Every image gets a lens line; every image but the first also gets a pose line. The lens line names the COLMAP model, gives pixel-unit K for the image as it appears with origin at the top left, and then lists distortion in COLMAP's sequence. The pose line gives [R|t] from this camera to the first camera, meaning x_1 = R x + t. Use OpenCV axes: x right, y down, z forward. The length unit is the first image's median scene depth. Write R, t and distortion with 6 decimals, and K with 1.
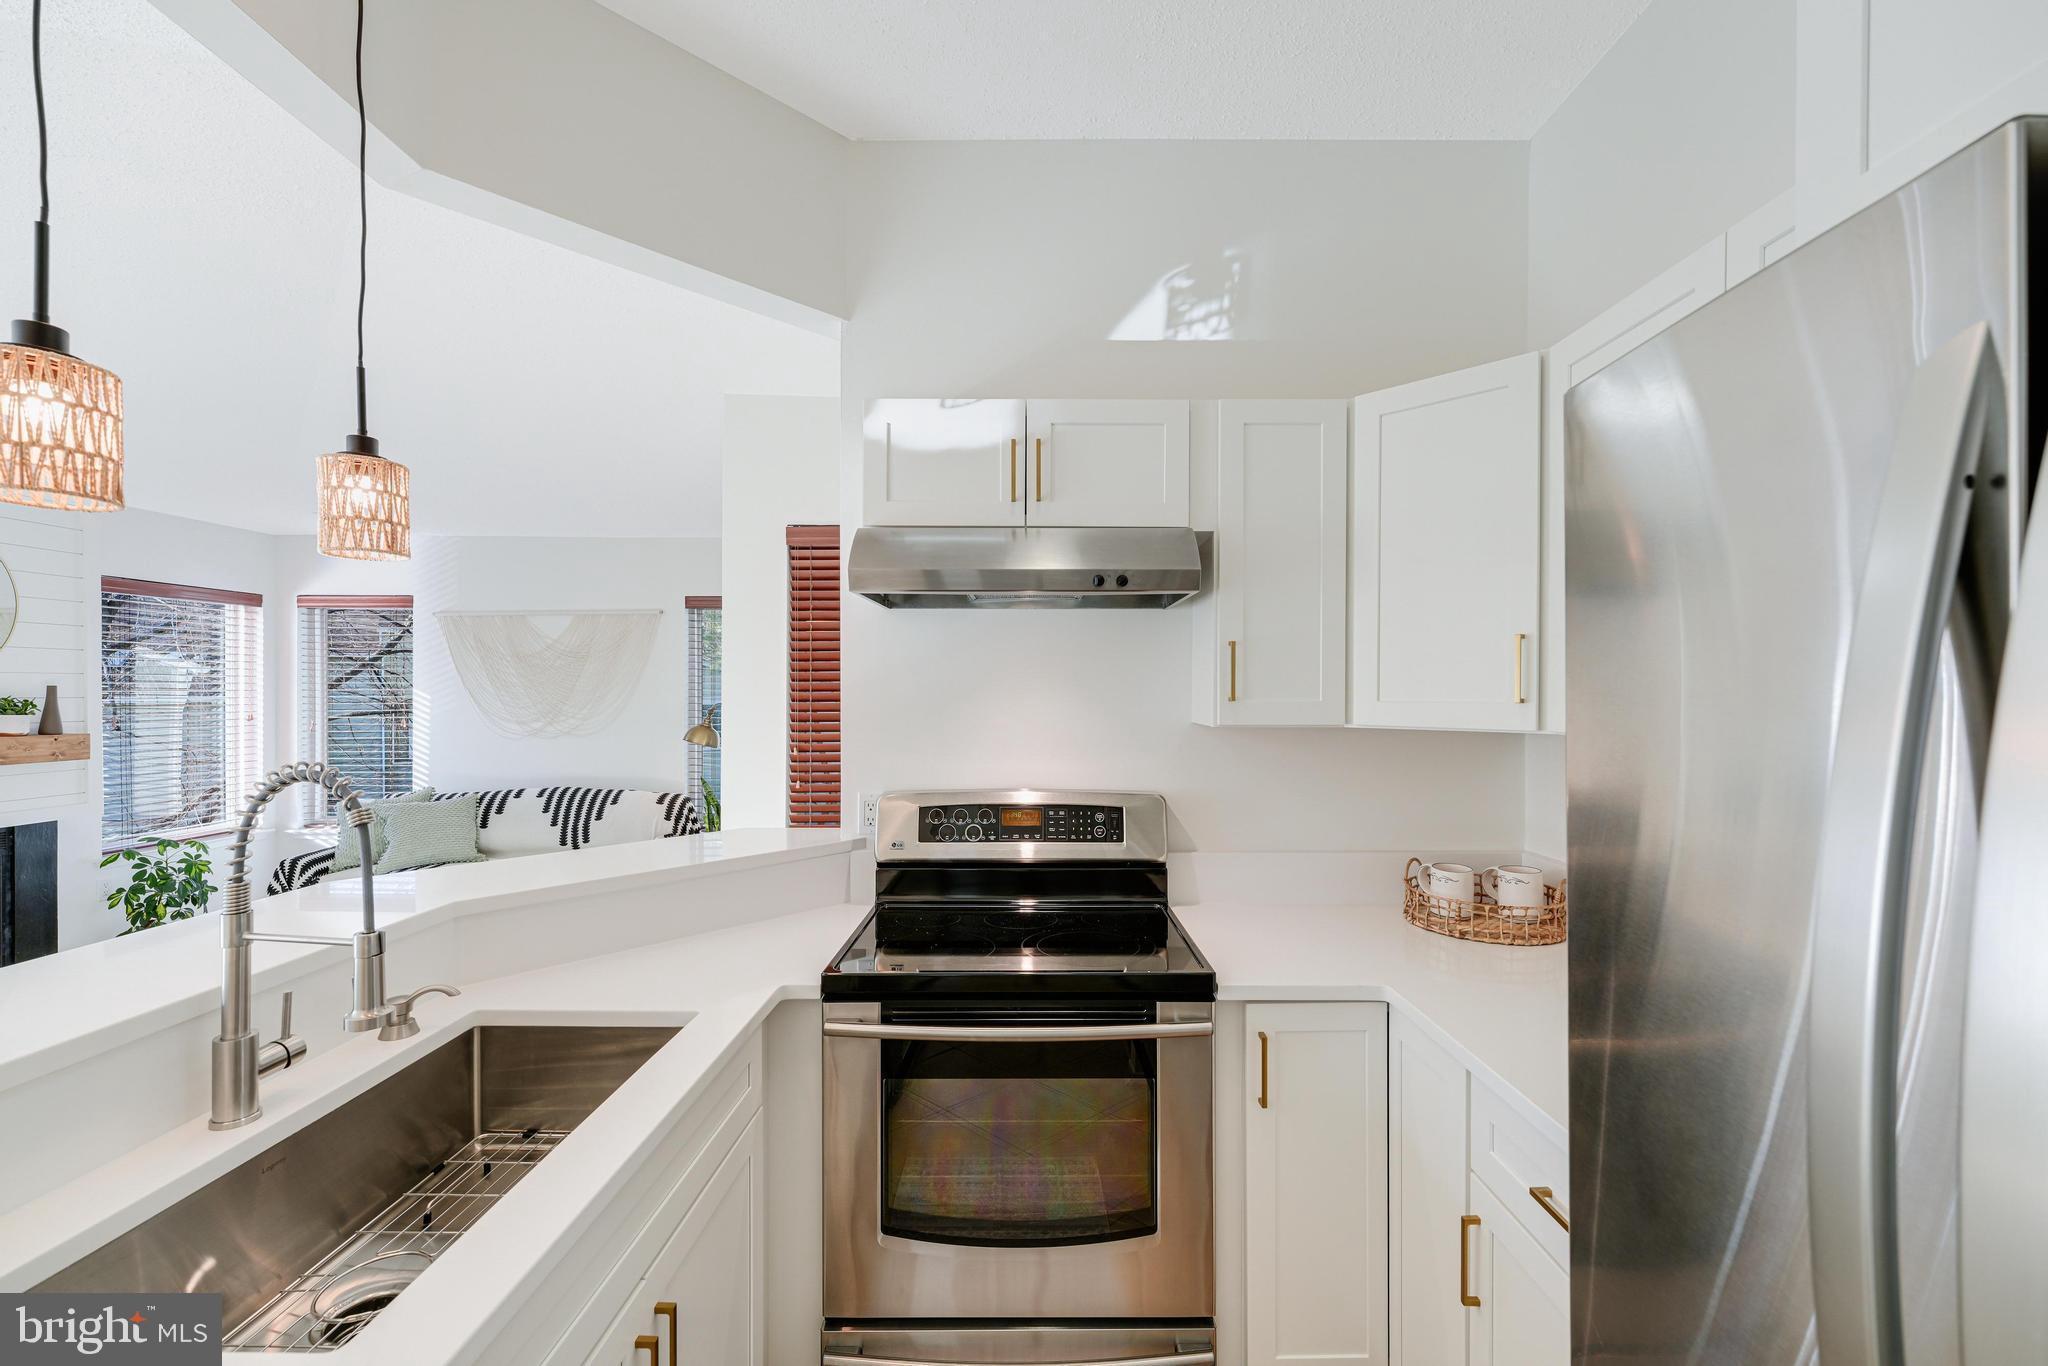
lens RADIAL K [[836.2, 0, 1029.4], [0, 836.2, 692.7], [0, 0, 1]] dist [0.000035, -0.000017]
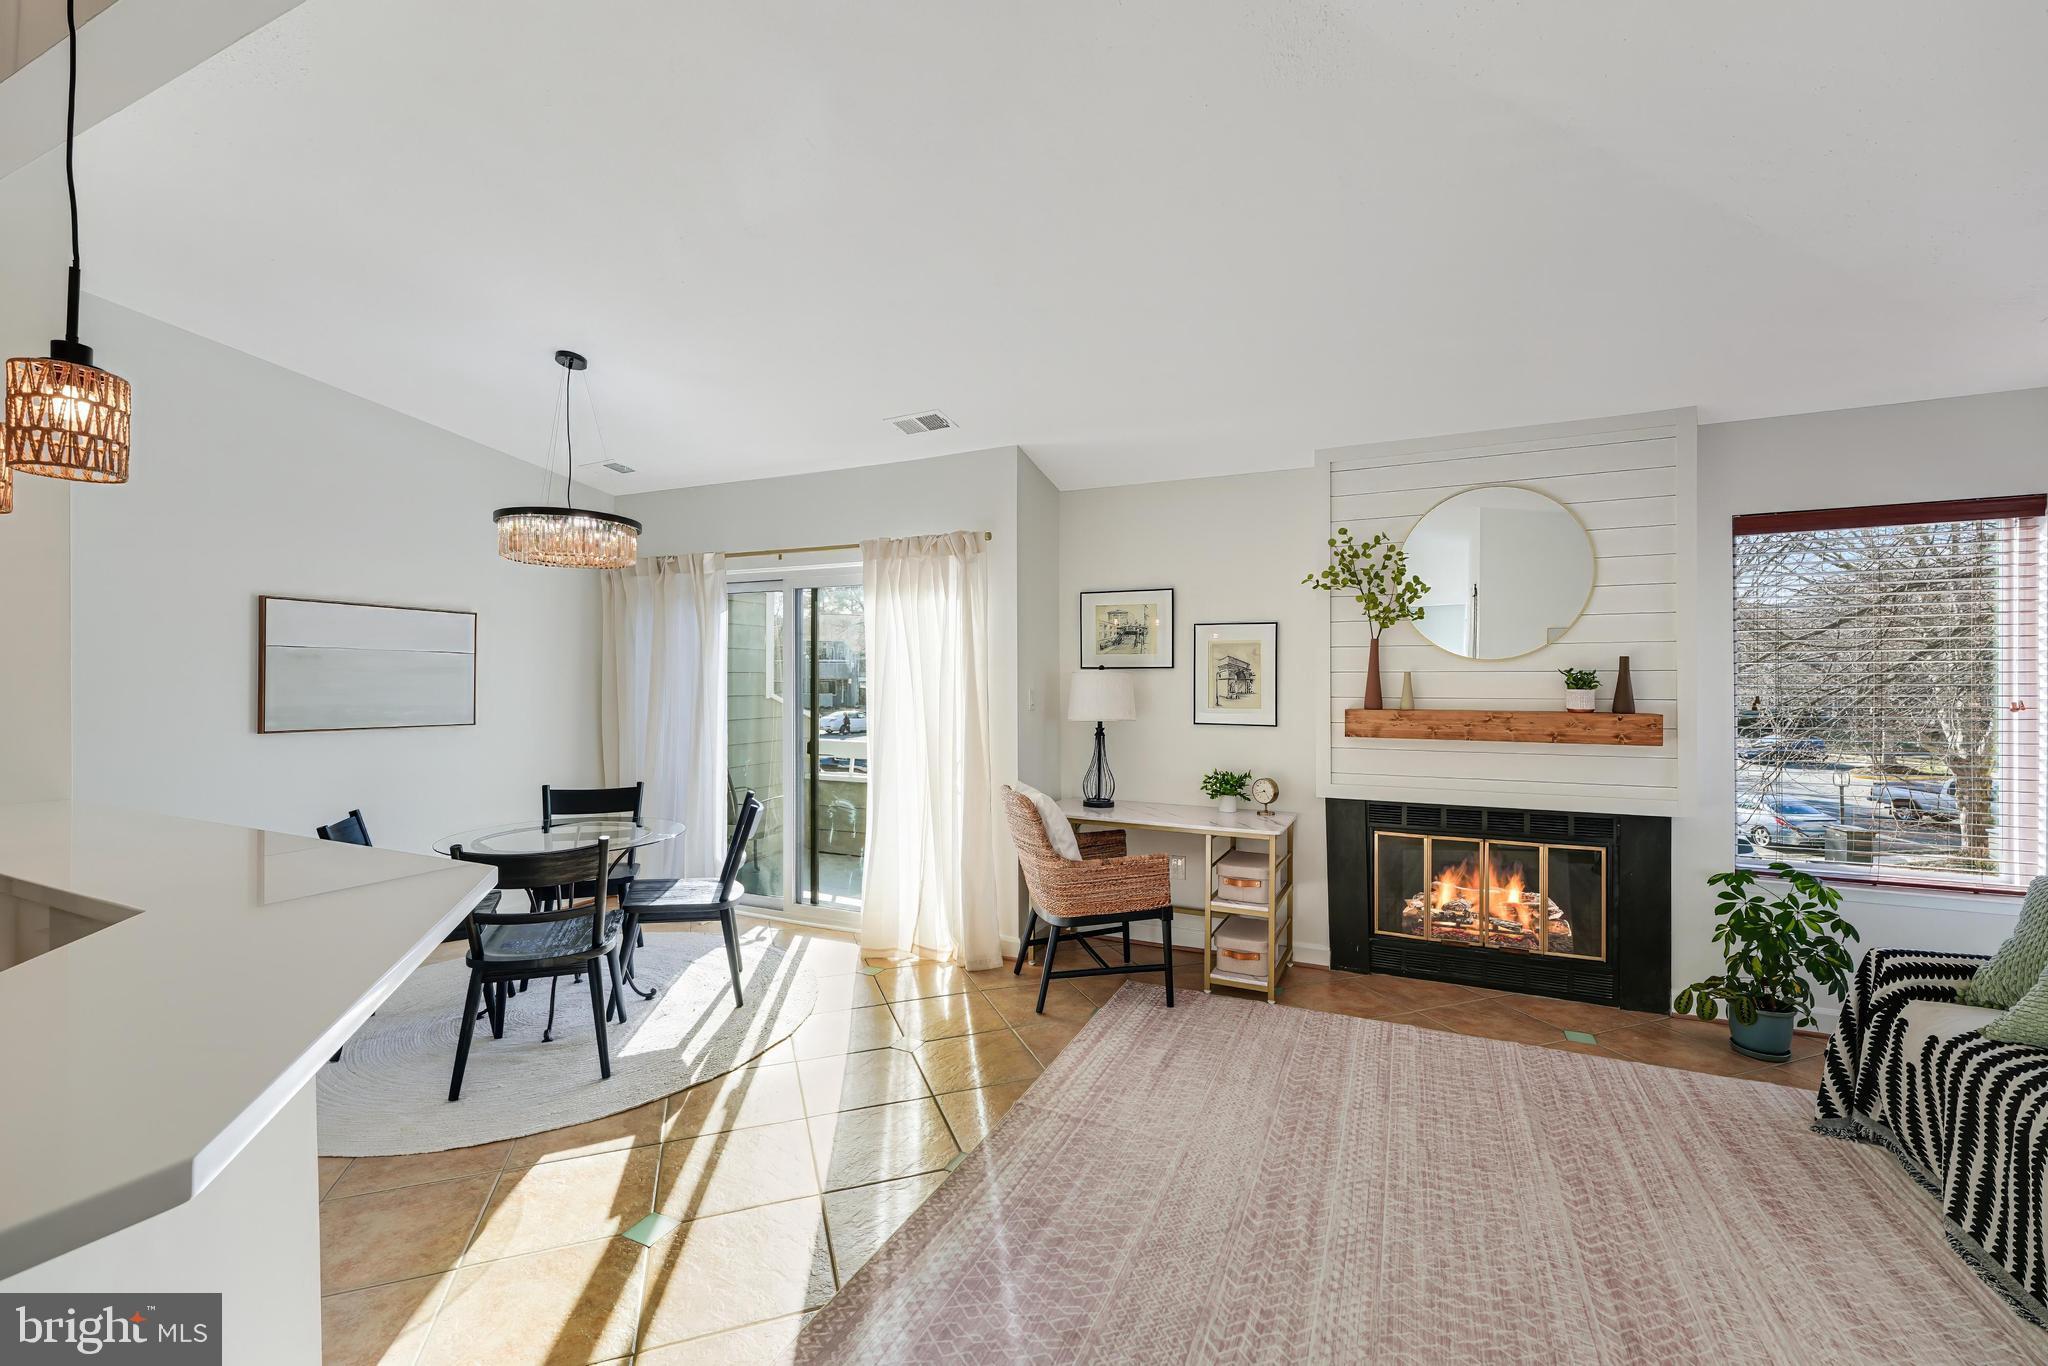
lens RADIAL K [[841.1, 0, 1034.5], [0, 841.1, 681.0], [0, 0, 1]] dist [0.001776, 0.000257]
pose [[-0.405738, 0.003238, -0.913984, -0.134909], [-0.000332, 0.999993, 0.003690, 0.013683], [0.913989, 0.001801, -0.405734, 0.789106]]
